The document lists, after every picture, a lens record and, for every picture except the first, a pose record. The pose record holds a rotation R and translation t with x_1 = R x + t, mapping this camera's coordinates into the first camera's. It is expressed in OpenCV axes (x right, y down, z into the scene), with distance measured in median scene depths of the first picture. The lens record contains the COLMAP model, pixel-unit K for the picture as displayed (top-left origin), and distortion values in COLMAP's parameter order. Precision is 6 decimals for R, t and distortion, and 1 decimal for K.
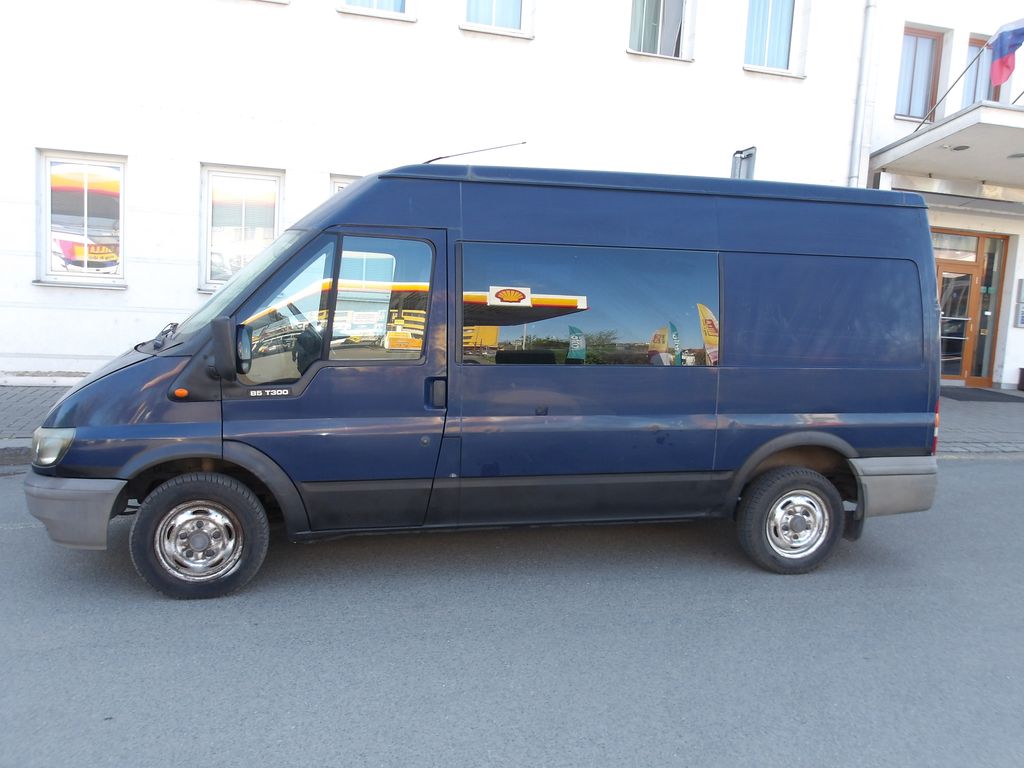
lens RADIAL K [[817.3, 0, 507.3], [0, 817.3, 354.1], [0, 0, 1]] dist [0.050374, -0.012501]
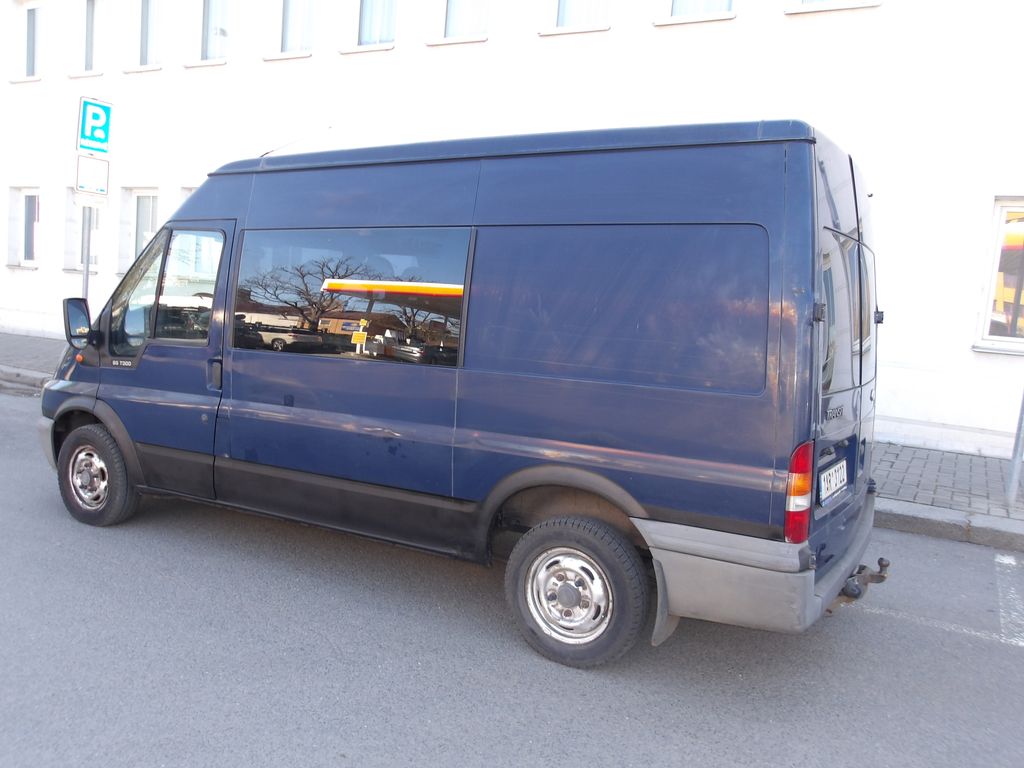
lens RADIAL K [[817.3, 0, 507.3], [0, 817.3, 354.1], [0, 0, 1]] dist [0.050374, -0.012501]
pose [[0.727799, 0.042294, -0.684485, 0.825390], [-0.074004, 0.997112, -0.017076, 0.011011], [0.681786, 0.063083, 0.728827, 0.437648]]
